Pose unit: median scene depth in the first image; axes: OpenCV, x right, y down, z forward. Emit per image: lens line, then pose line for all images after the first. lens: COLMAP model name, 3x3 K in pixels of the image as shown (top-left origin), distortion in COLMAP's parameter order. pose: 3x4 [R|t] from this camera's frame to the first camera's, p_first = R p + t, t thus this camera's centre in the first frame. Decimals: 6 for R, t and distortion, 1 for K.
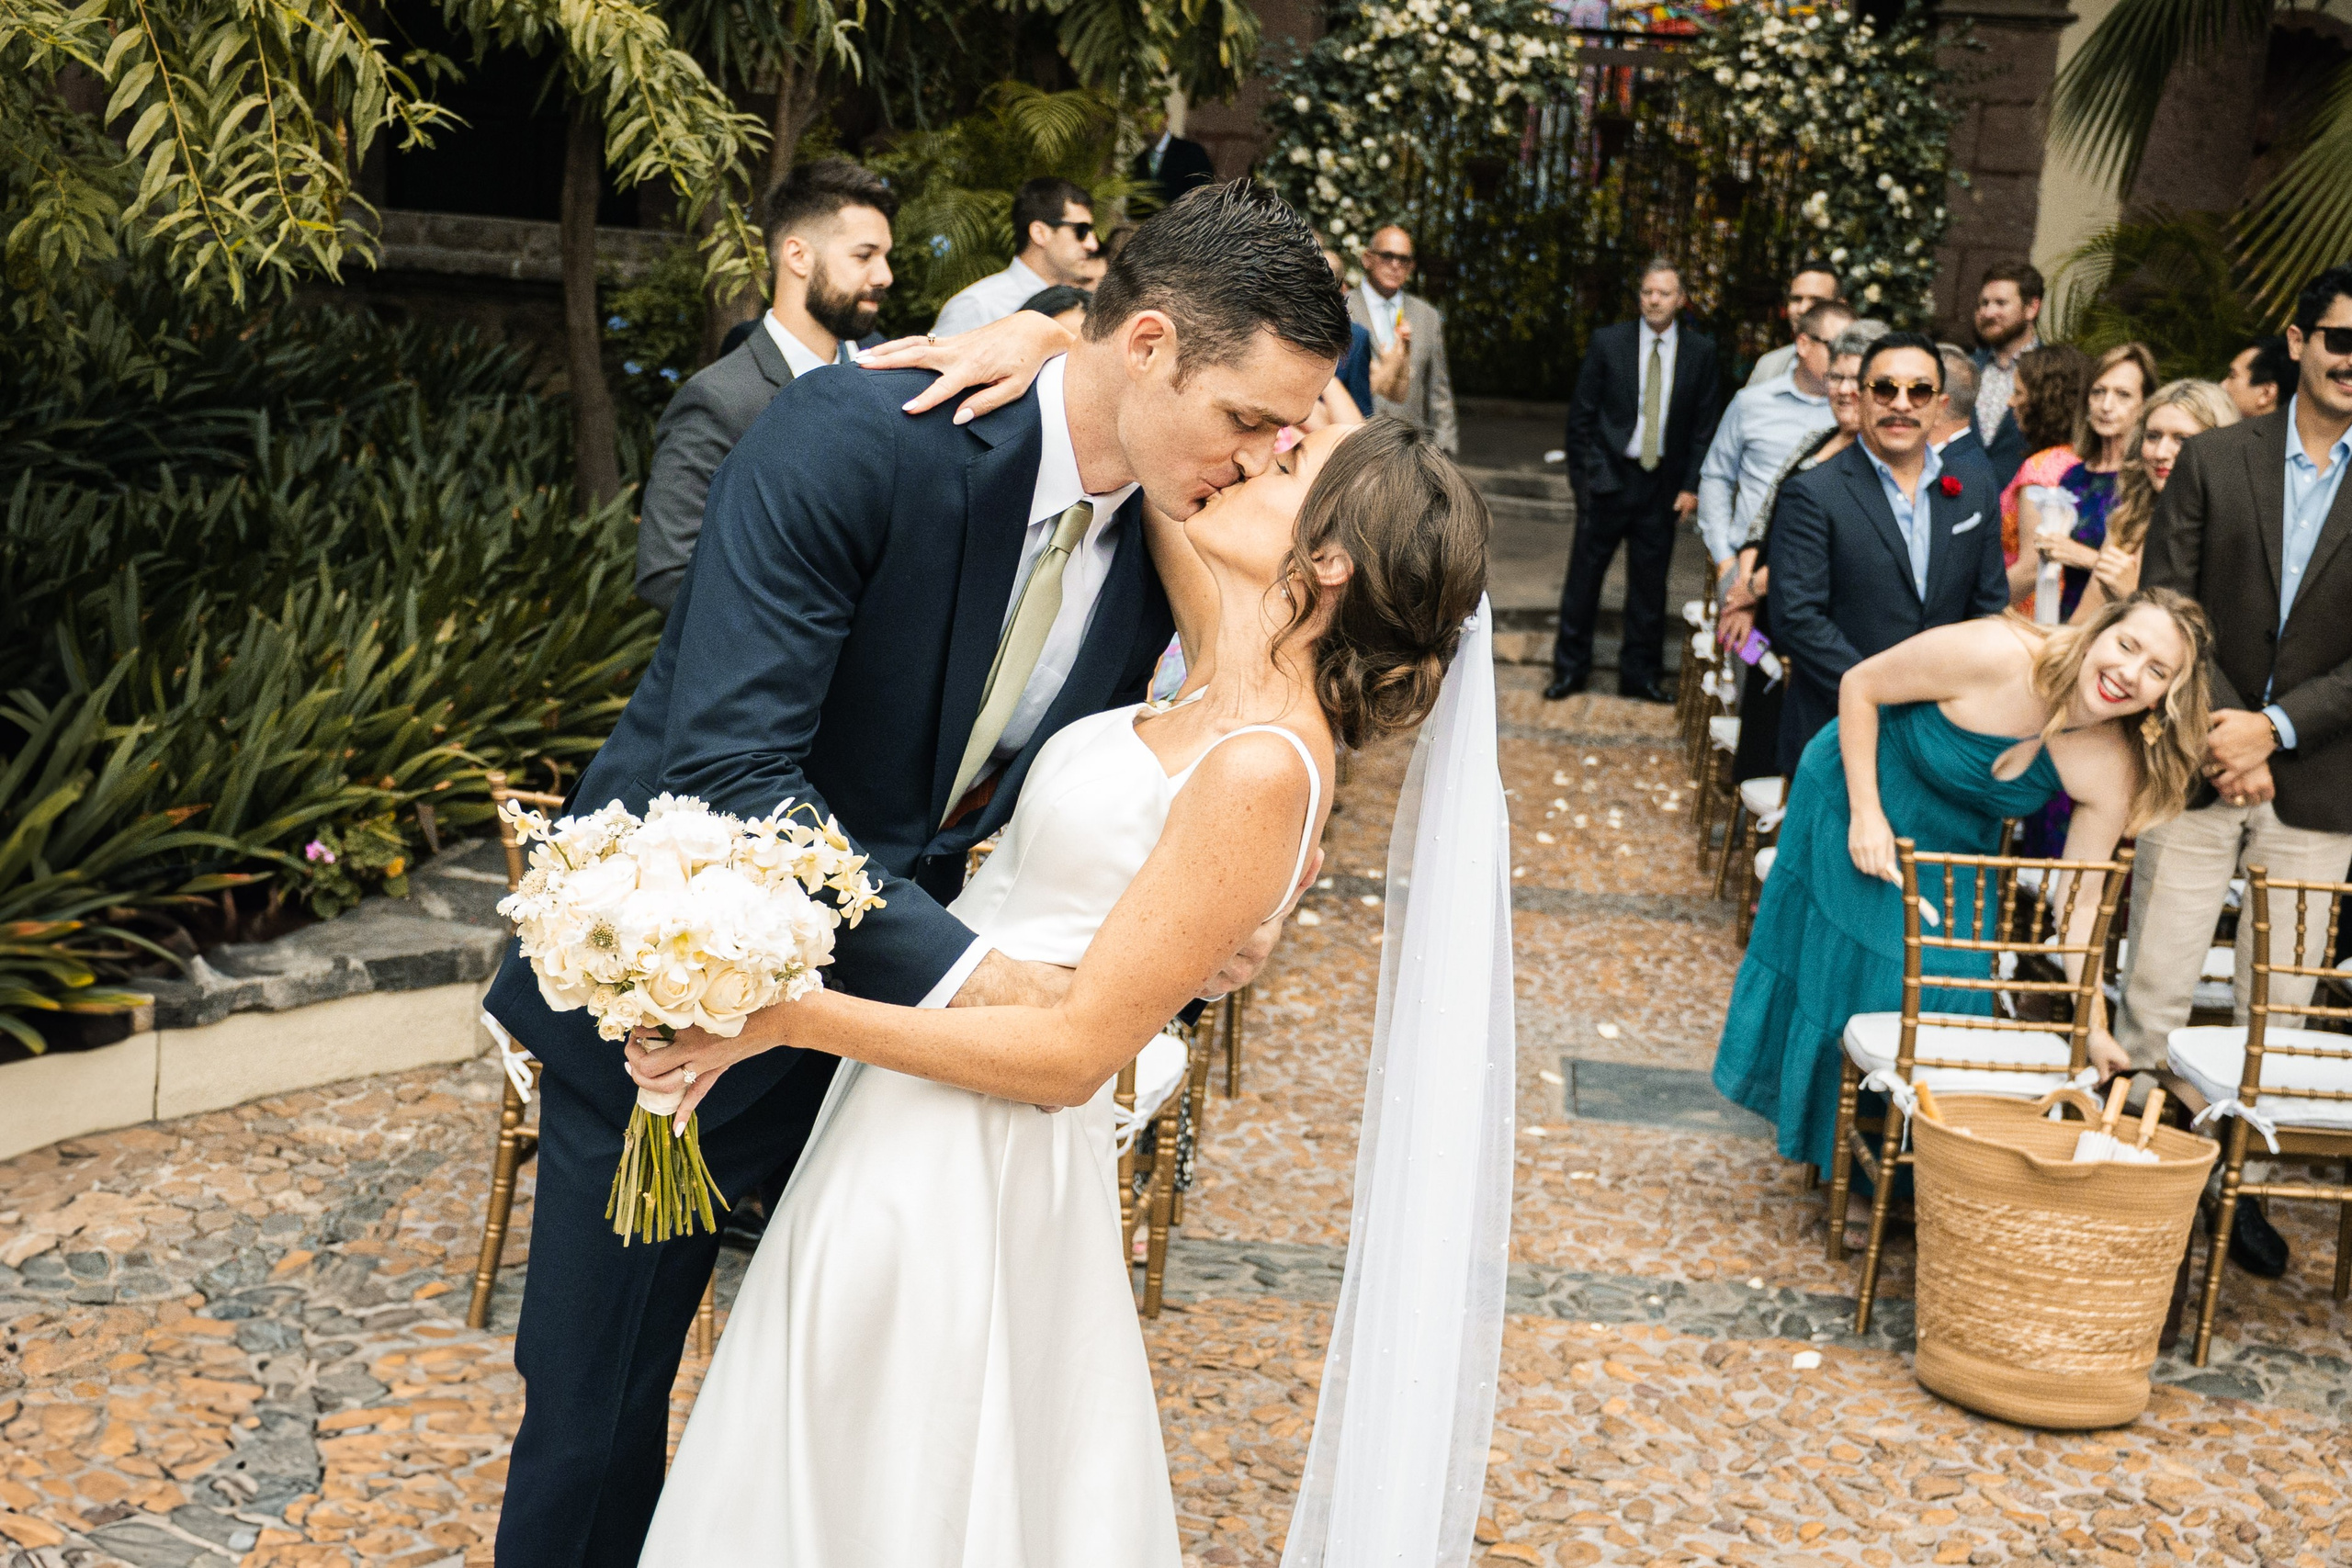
lens RADIAL K [[2871.8, 0, 1217.5], [0, 2871.8, 782.8], [0, 0, 1]] dist [0.005233, 0.398201]
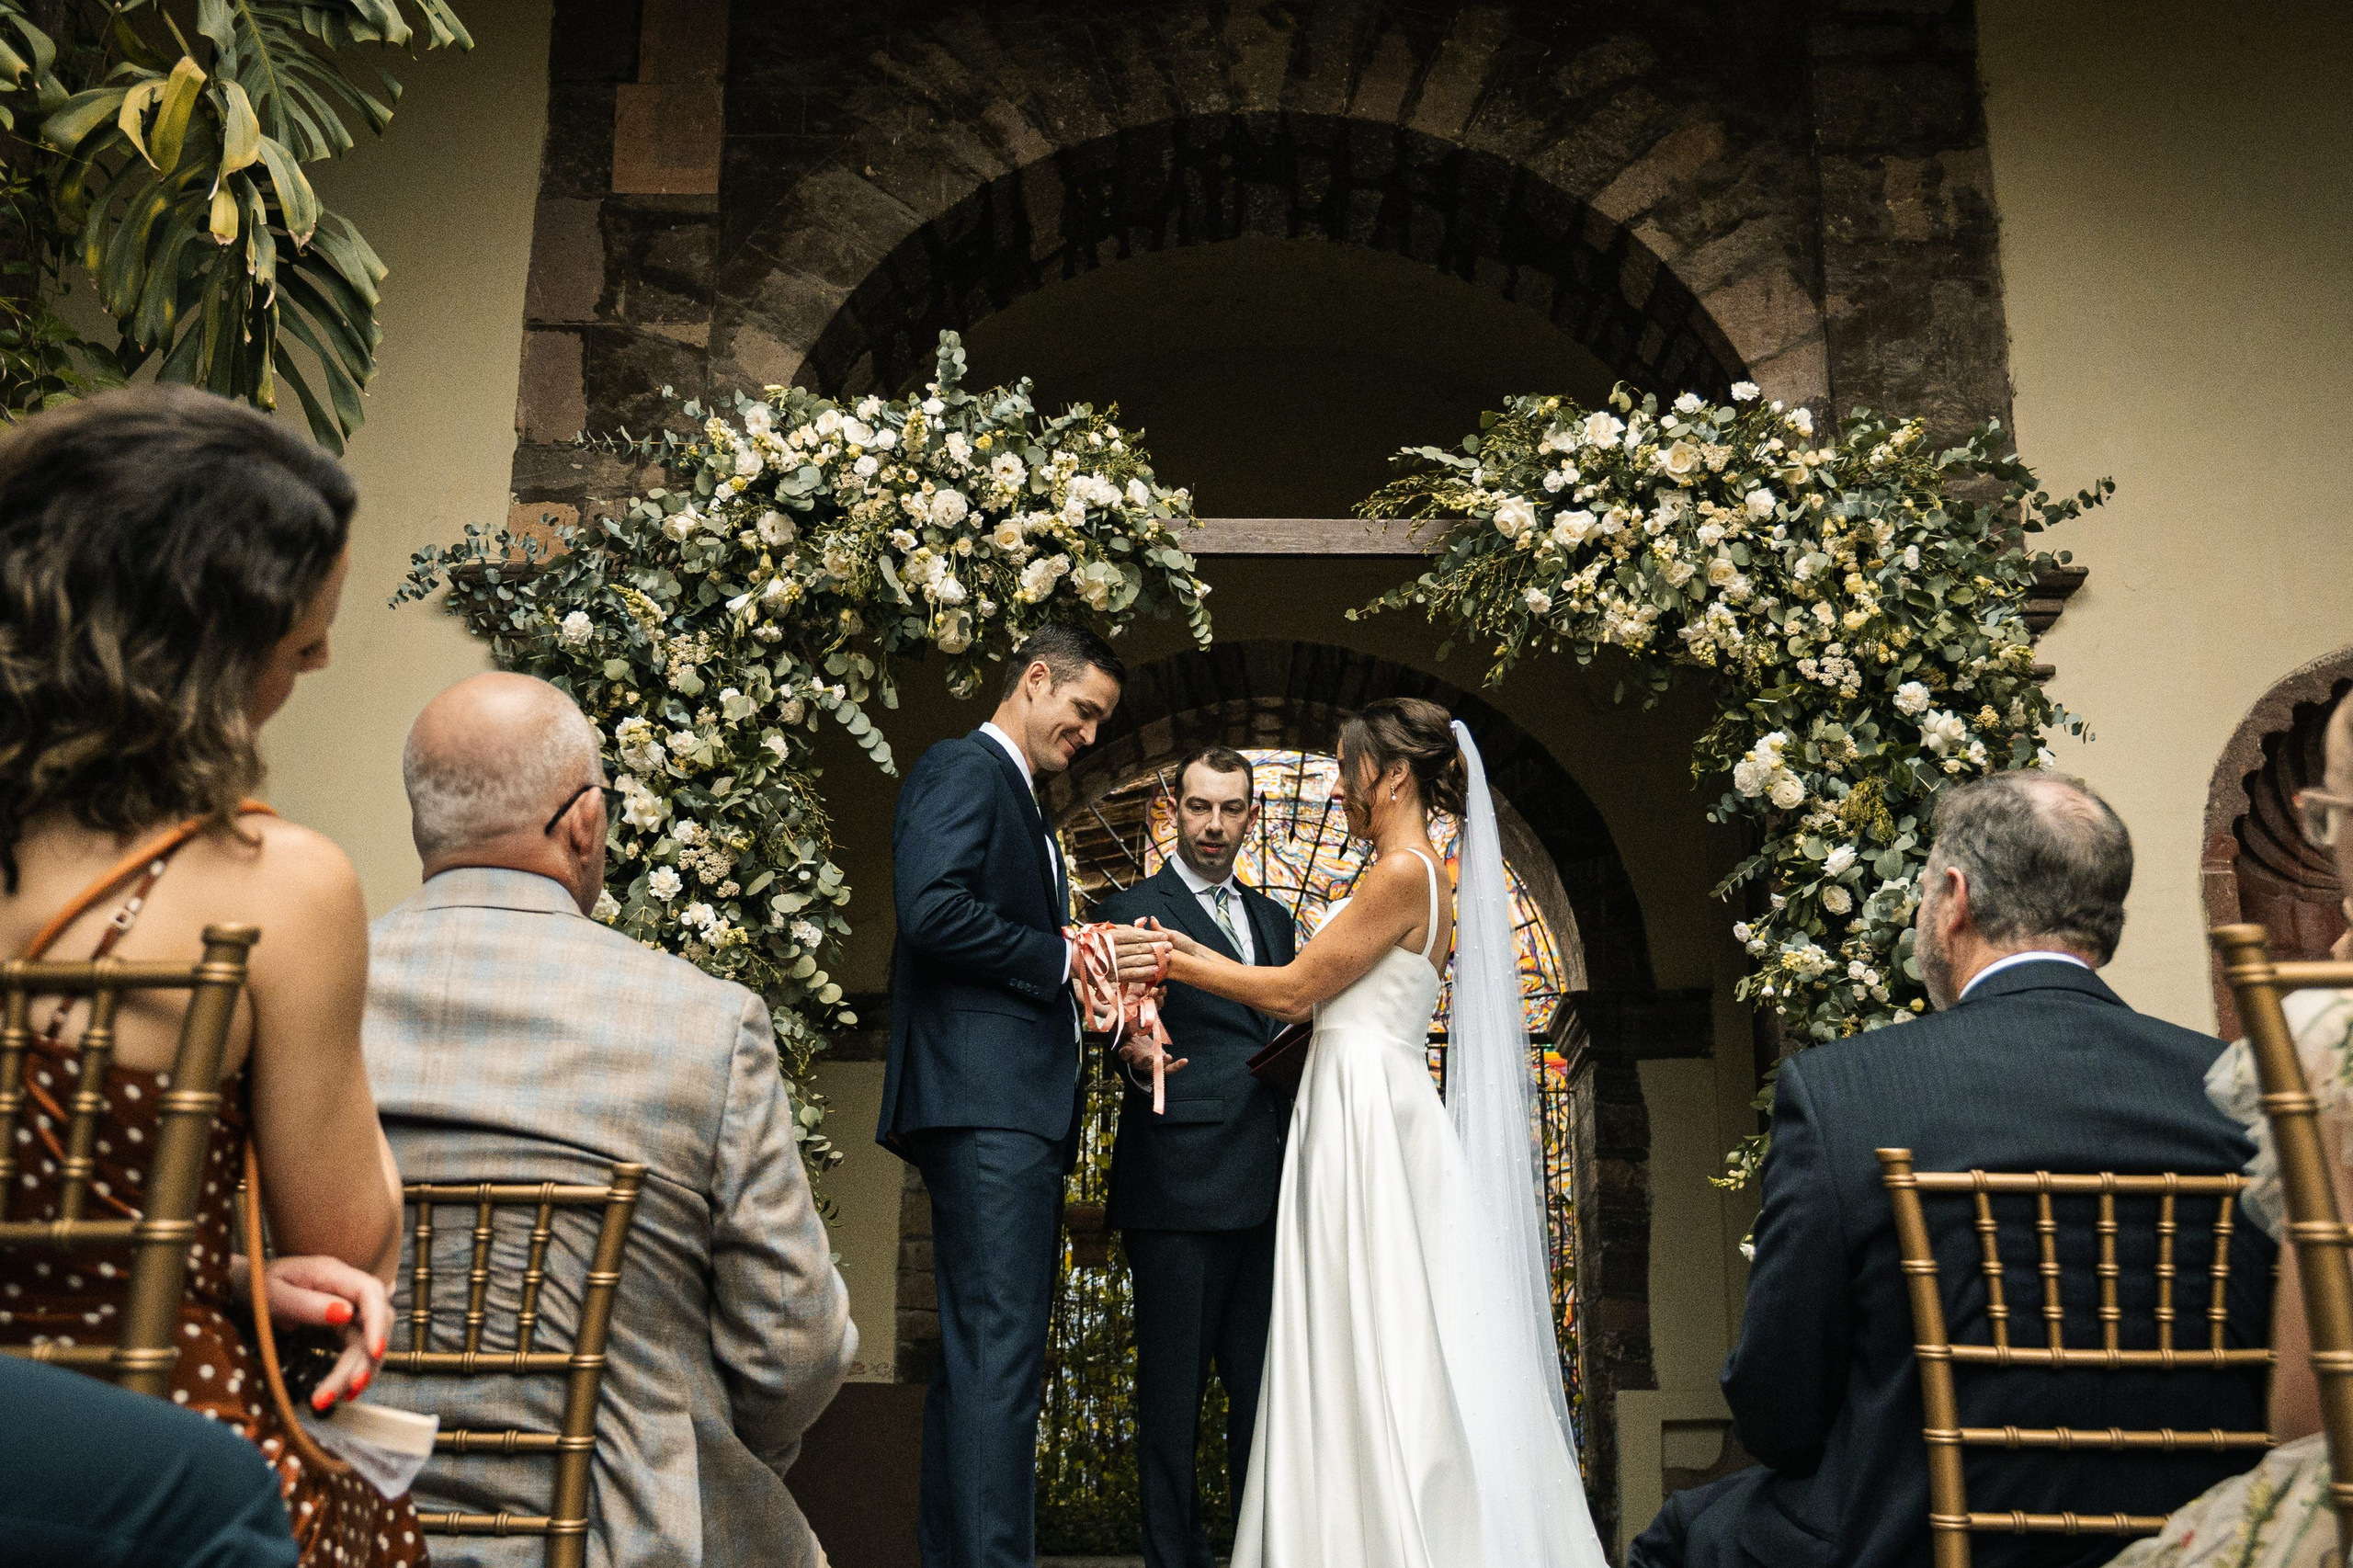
lens RADIAL K [[2625.1, 0, 1185.0], [0, 2625.1, 796.2], [0, 0, 1]] dist [-0.005092, 0.029355]
pose [[0.992274, -0.033911, 0.119344, 0.073425], [0.085279, 0.885086, -0.457548, -0.022272], [-0.090114, 0.464191, 0.881139, 0.659804]]
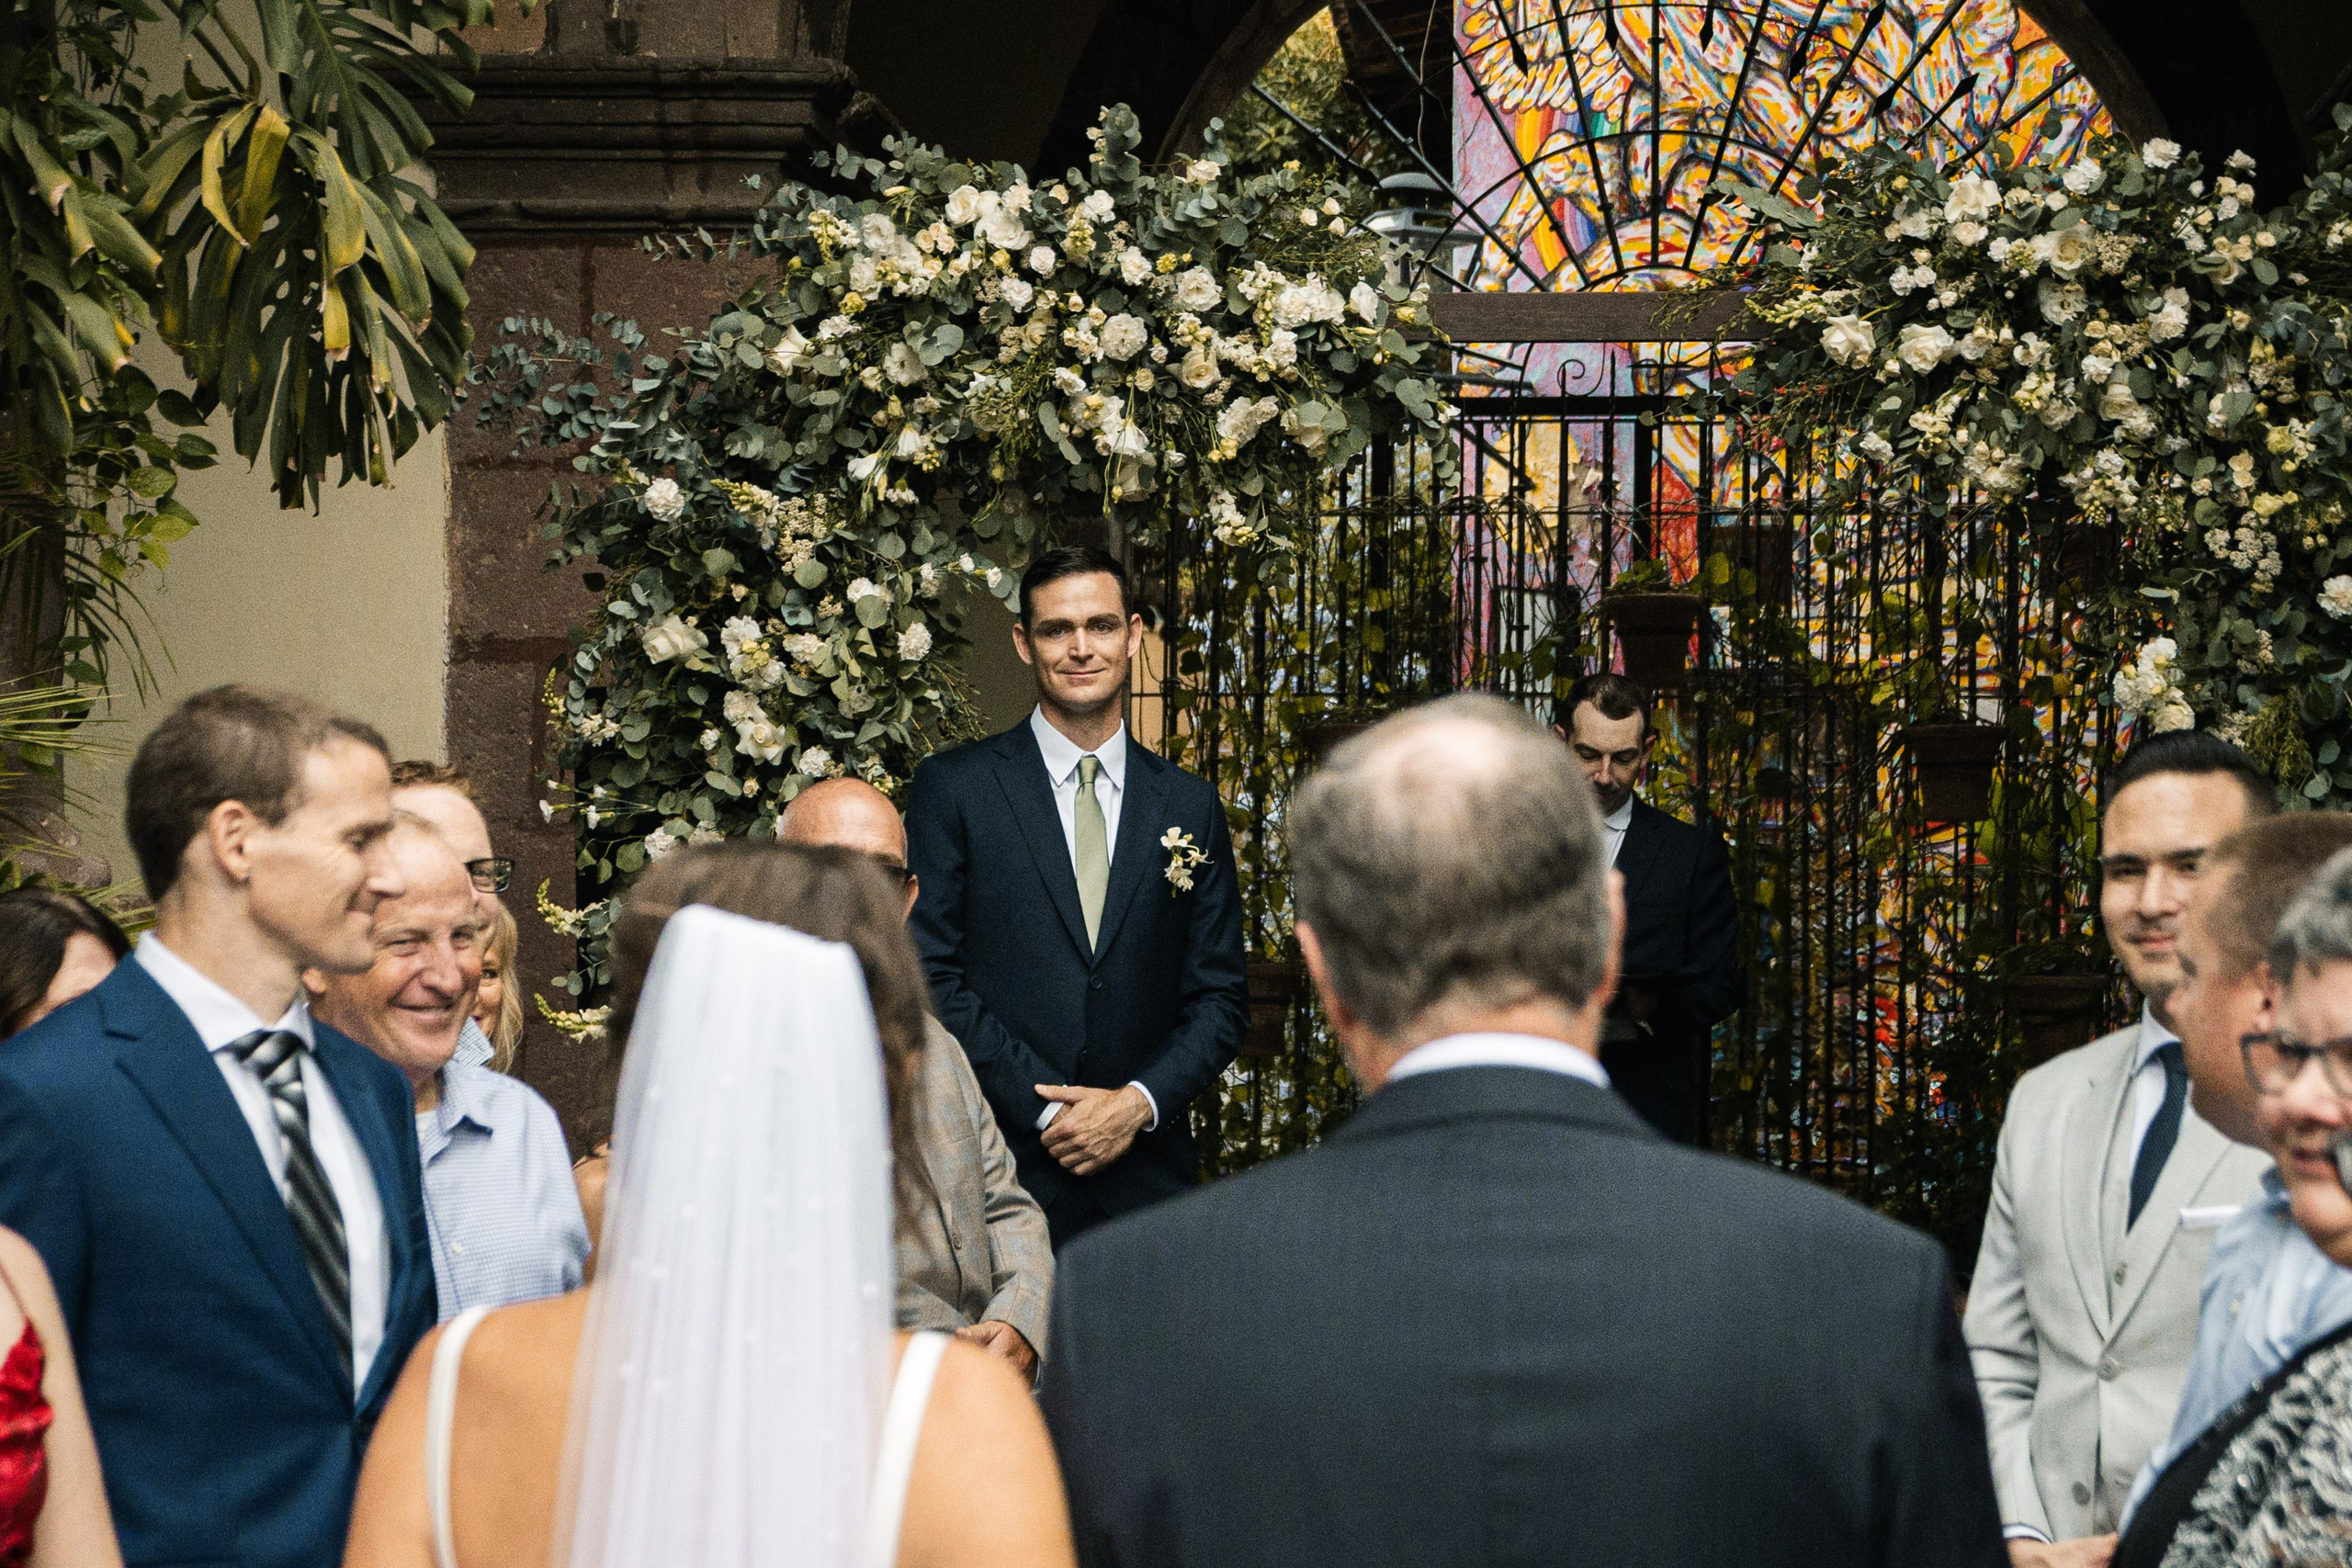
lens RADIAL K [[5964.4, 0, 1244.2], [0, 5964.4, 786.5], [0, 0, 1]] dist [0.374081, -0.428266]
pose [[0.996563, -0.068940, 0.045928, 0.064479], [0.077465, 0.971996, -0.221864, -0.034830], [-0.029347, 0.224659, 0.973995, 0.299106]]
